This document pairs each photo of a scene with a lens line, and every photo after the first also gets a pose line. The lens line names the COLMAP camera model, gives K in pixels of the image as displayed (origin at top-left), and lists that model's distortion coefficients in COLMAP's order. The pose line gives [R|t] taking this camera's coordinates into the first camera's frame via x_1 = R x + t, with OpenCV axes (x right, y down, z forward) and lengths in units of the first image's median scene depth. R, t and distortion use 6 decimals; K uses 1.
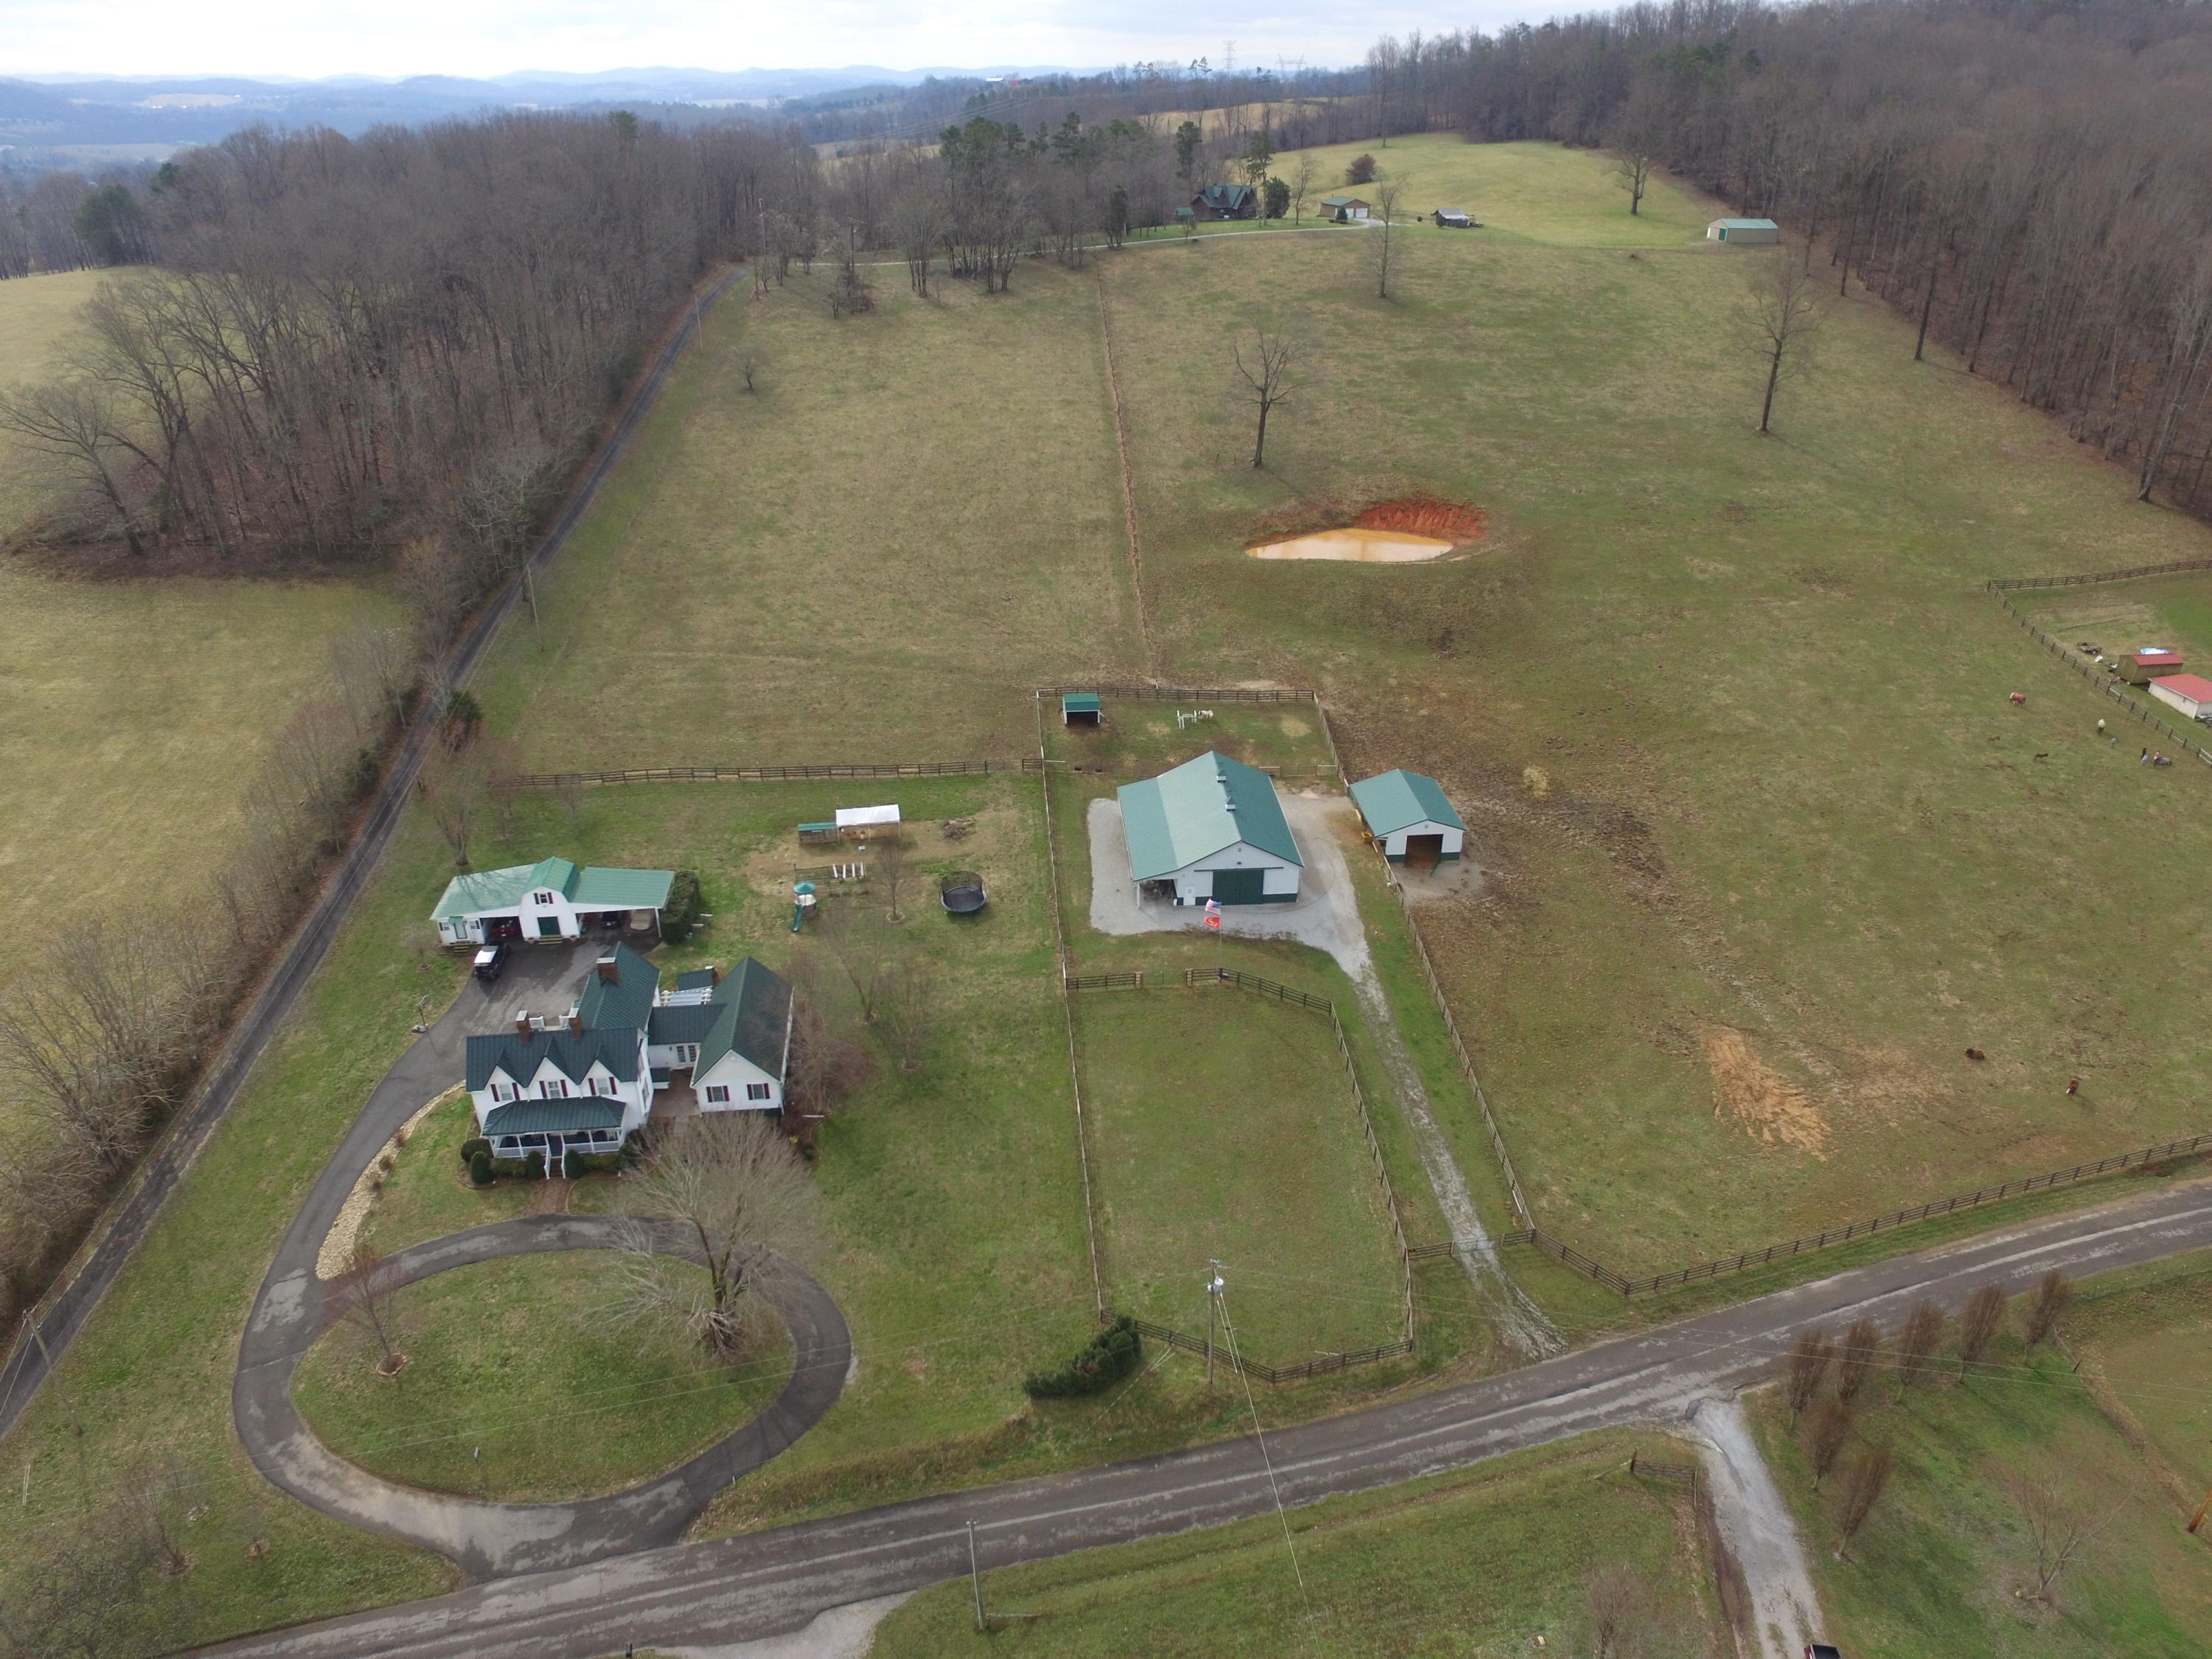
lens RADIAL K [[1488.4, 0, 1105.2], [0, 1488.4, 801.9], [0, 0, 1]] dist [-0.124122, 0.087590]
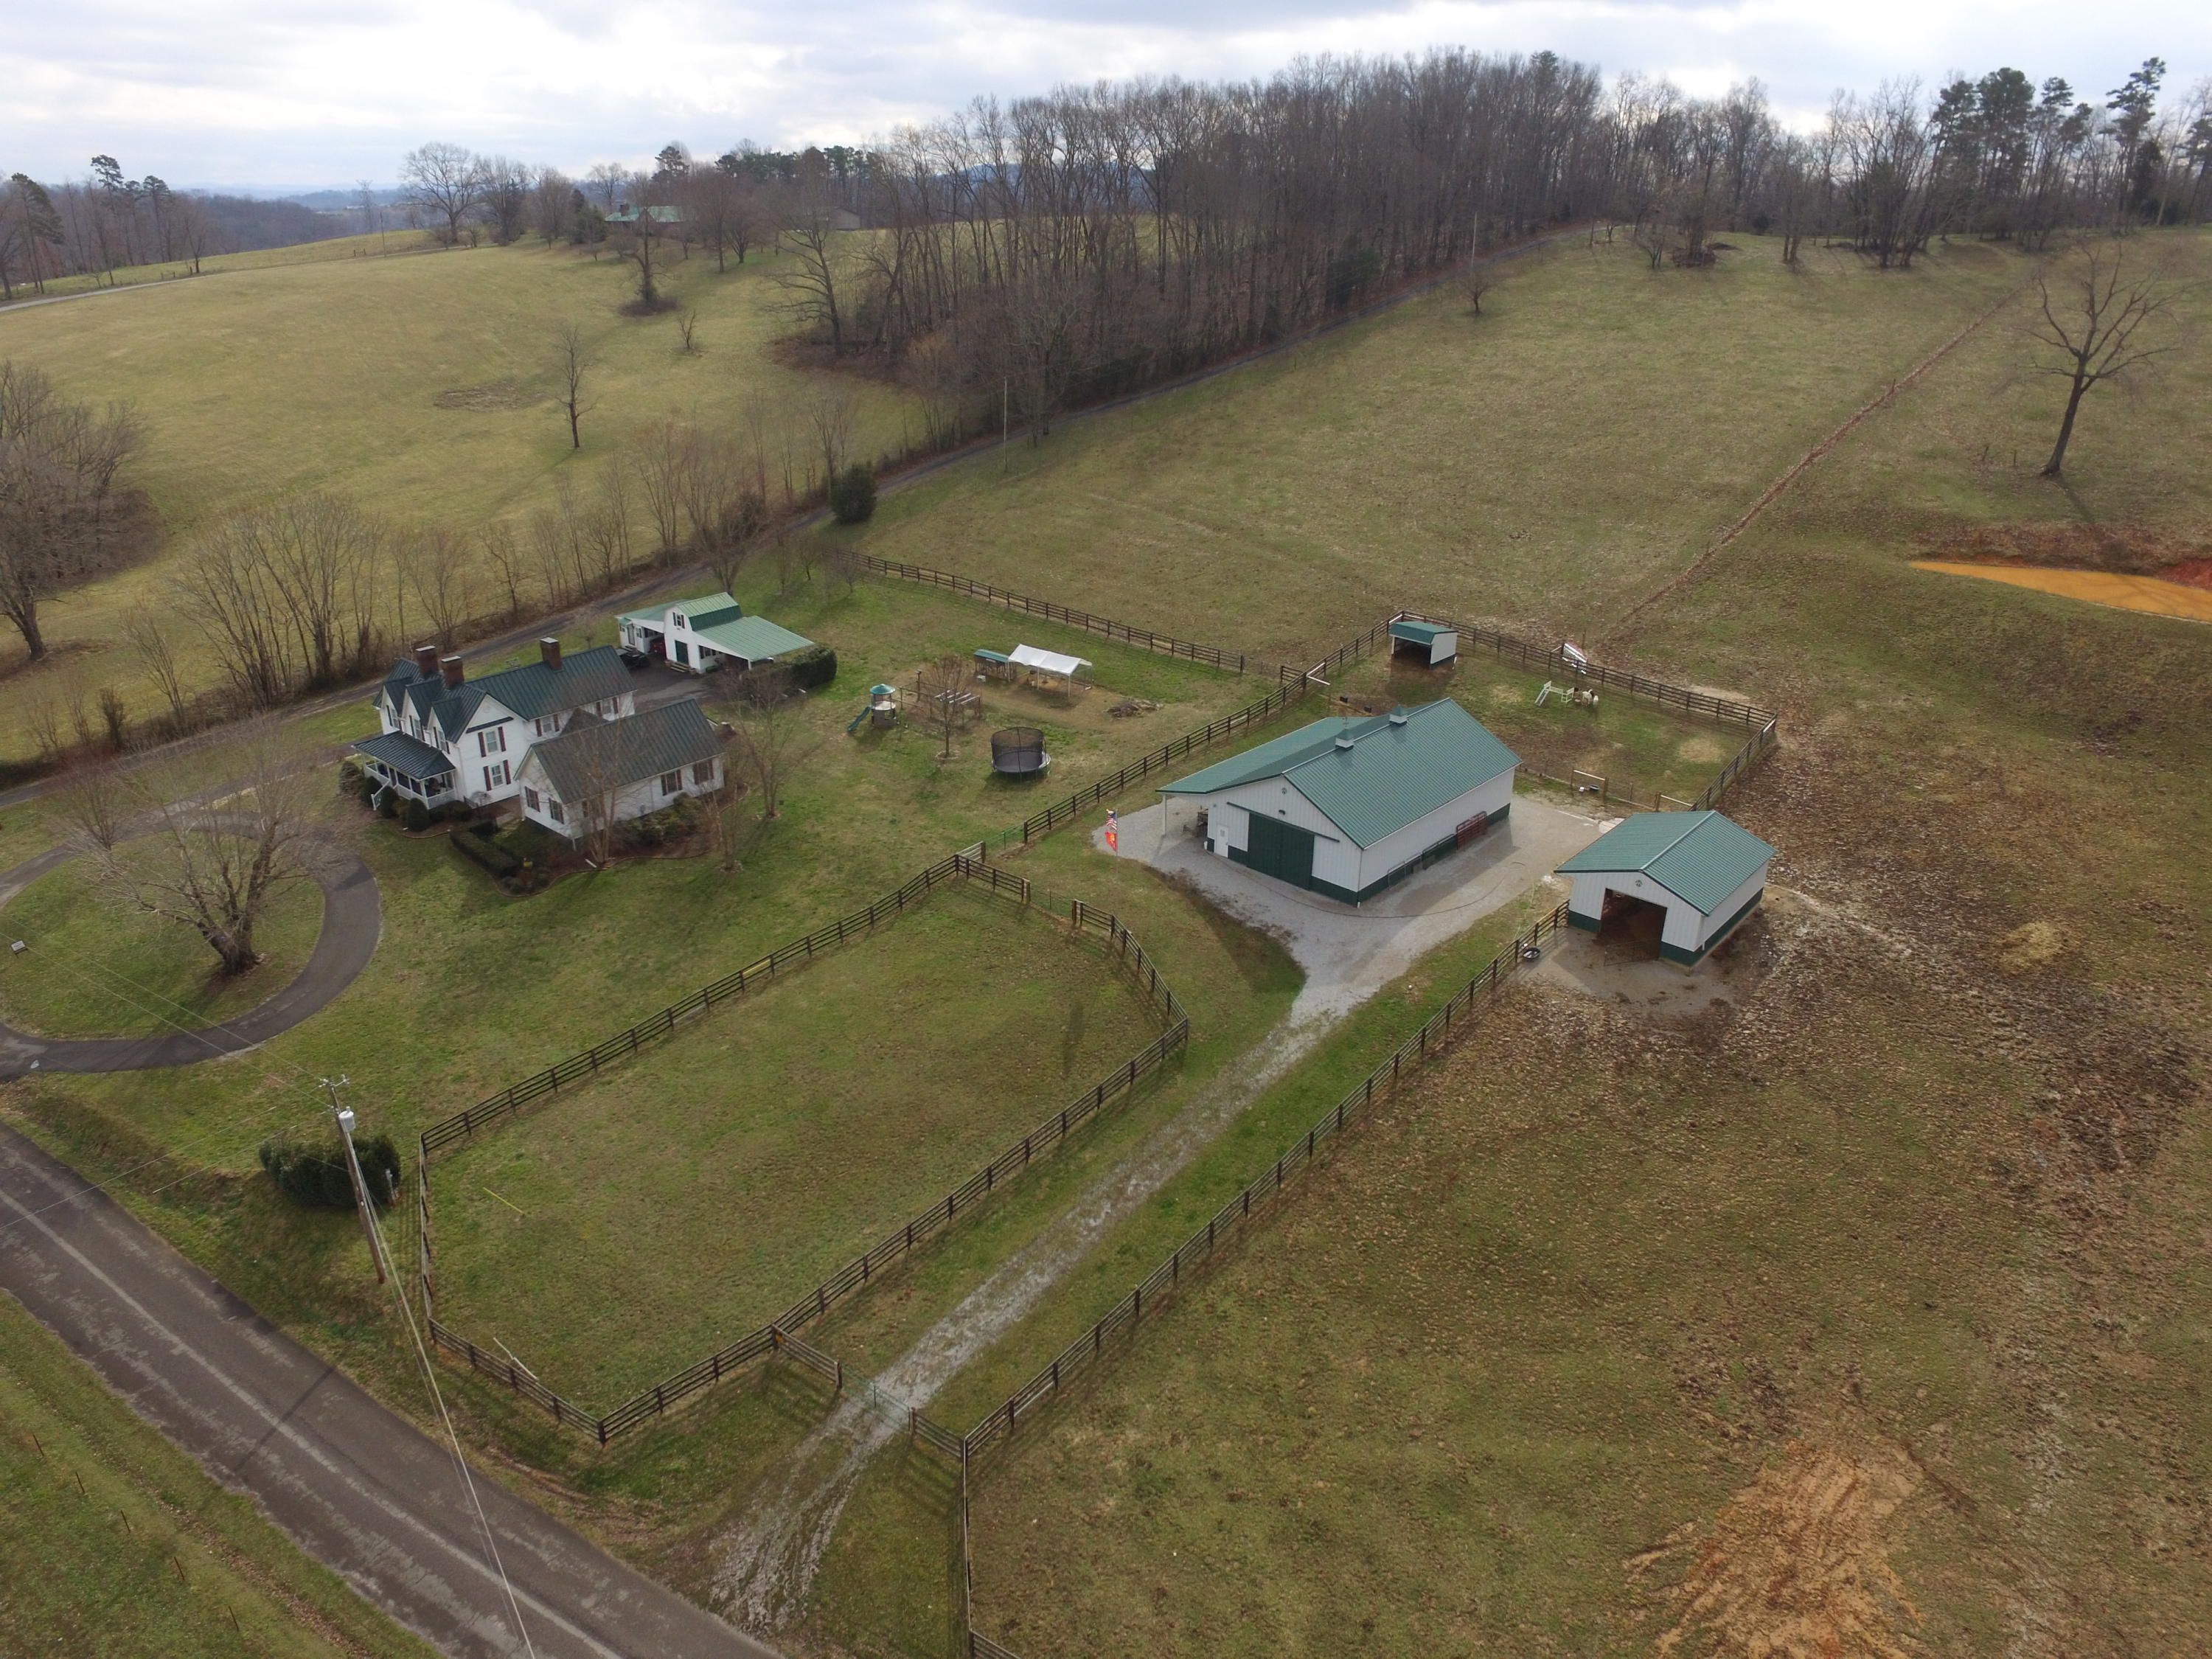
lens RADIAL K [[1488.4, 0, 1105.2], [0, 1488.4, 801.9], [0, 0, 1]] dist [-0.124122, 0.087590]
pose [[0.687167, 0.290368, -0.665949, 0.475993], [-0.338878, 0.938933, 0.059720, 0.025104], [0.642623, 0.184638, 0.743603, 0.475337]]
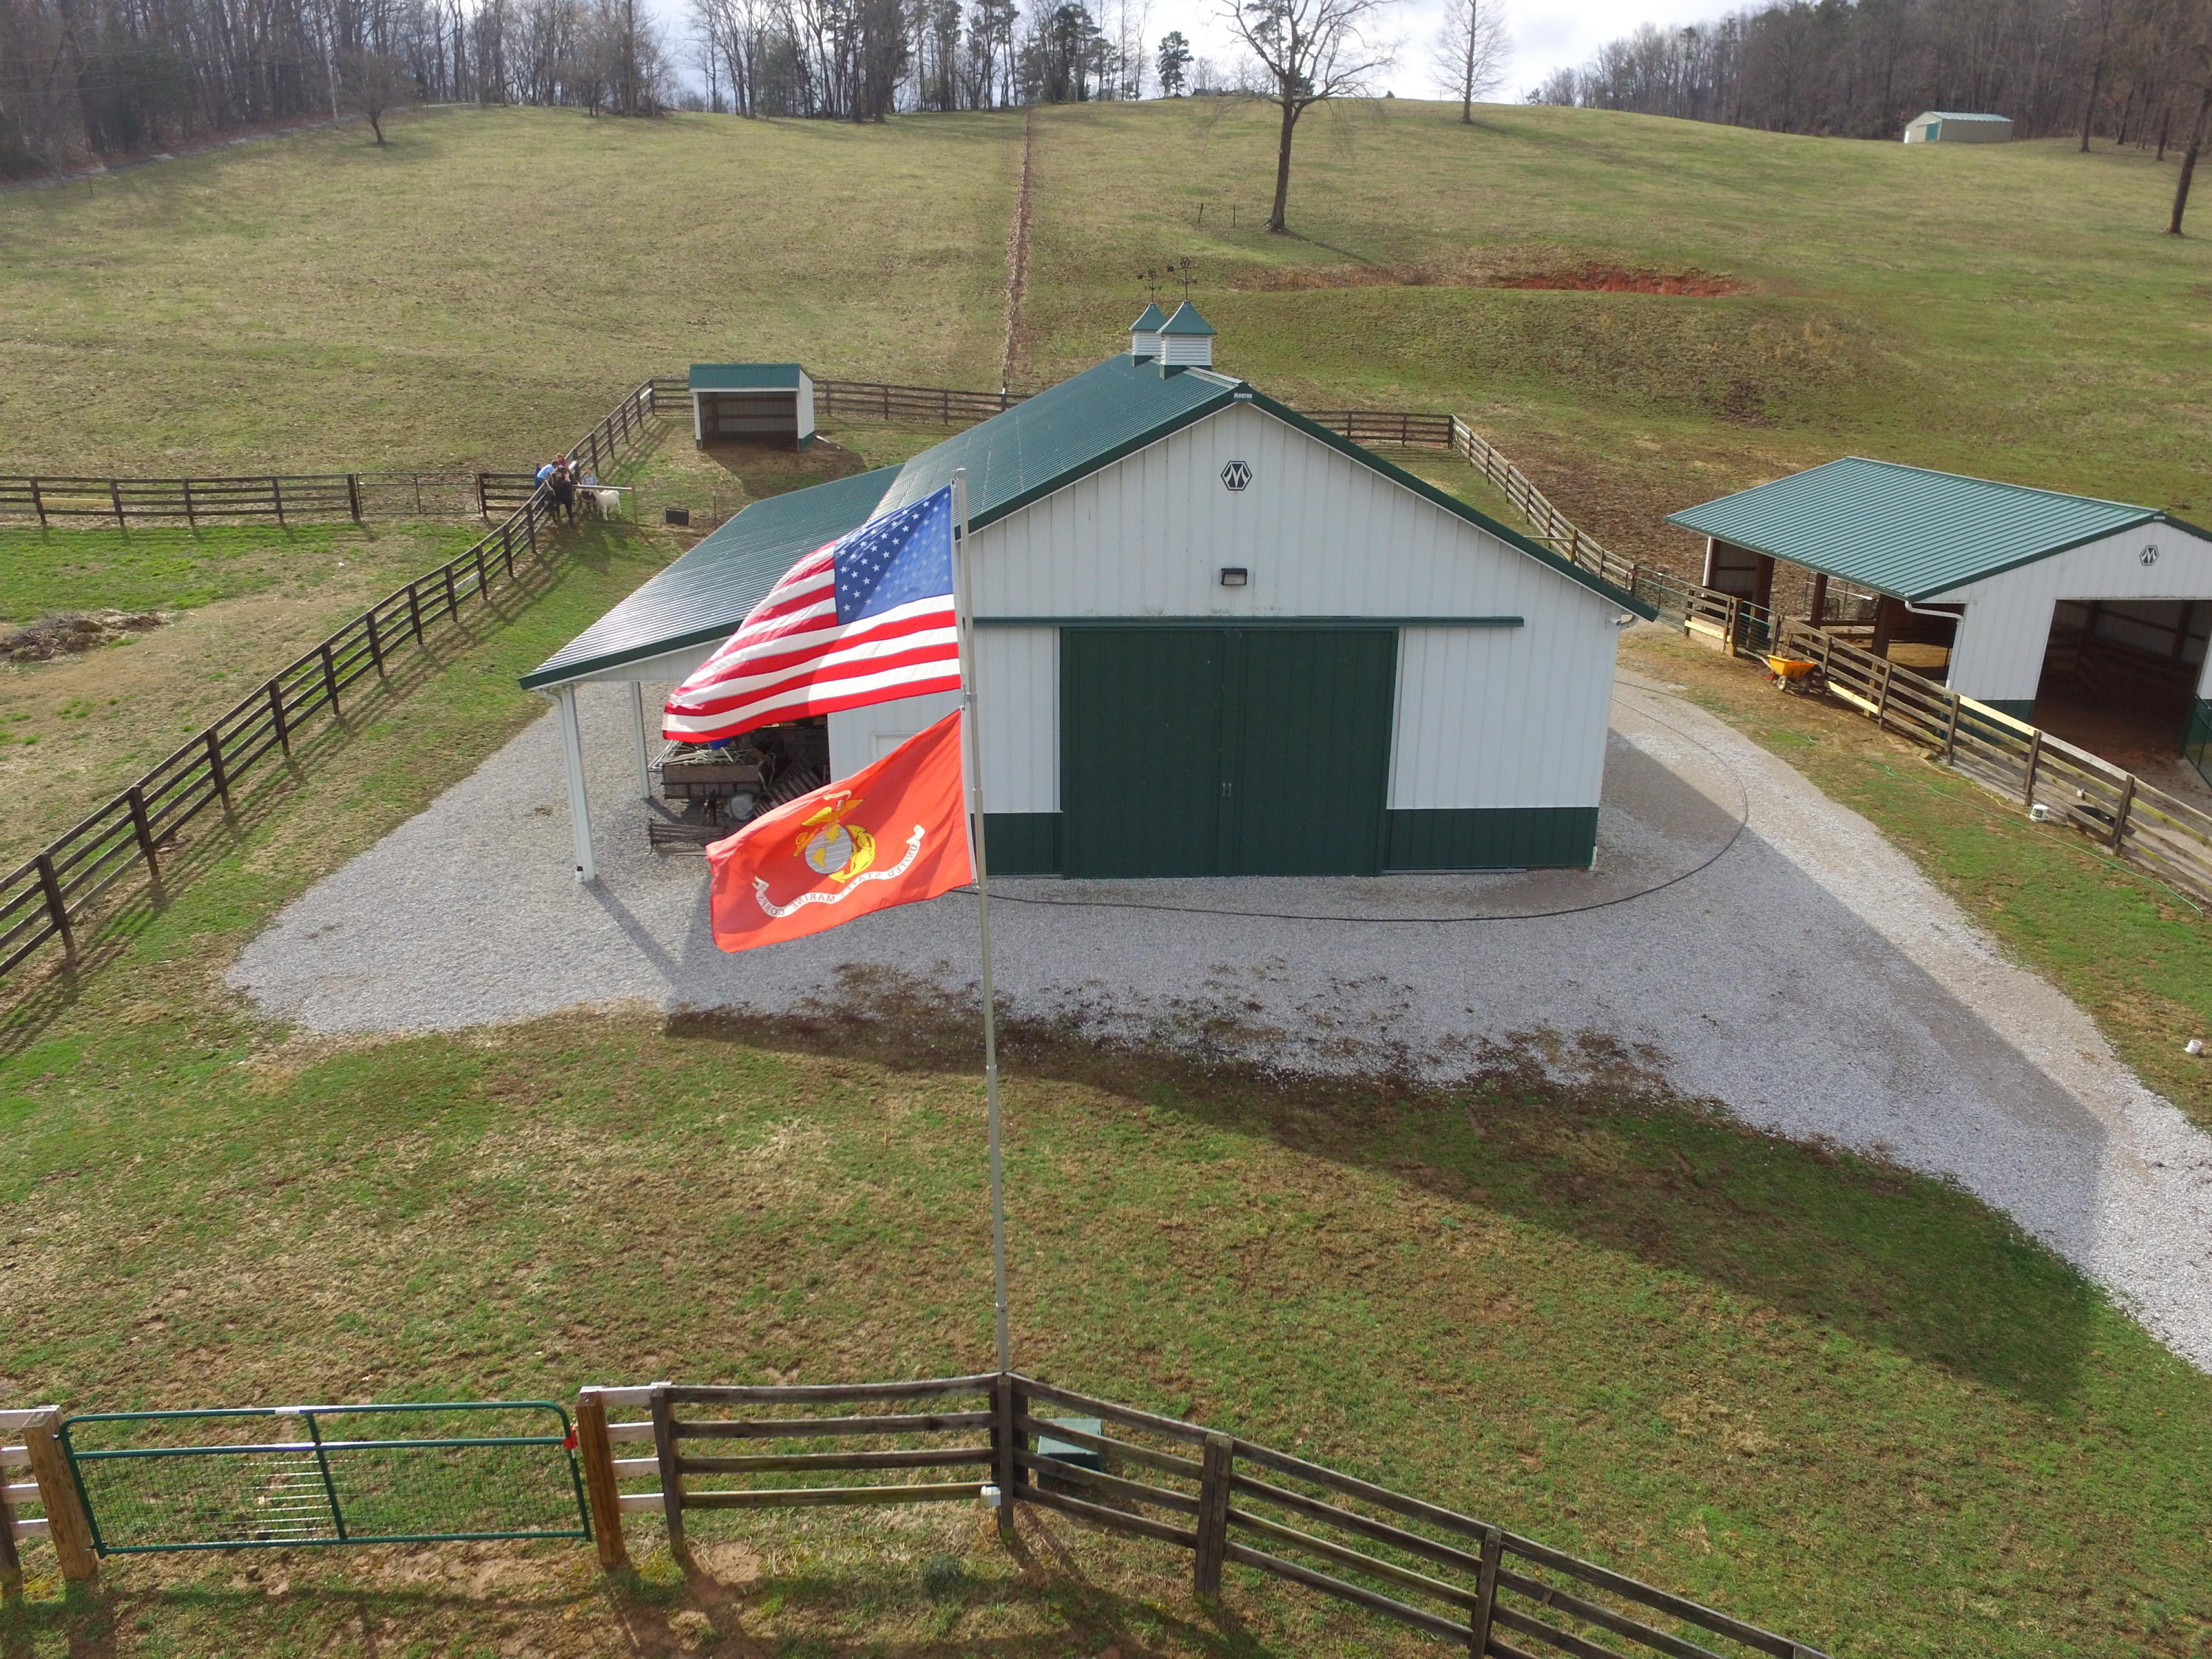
lens RADIAL K [[1488.4, 0, 1105.2], [0, 1488.4, 801.9], [0, 0, 1]] dist [-0.124122, 0.087590]
pose [[0.999917, 0.011808, -0.005241, 0.079610], [-0.012449, 0.989114, -0.146620, 0.087473], [0.003452, 0.146673, 0.989179, 0.871155]]
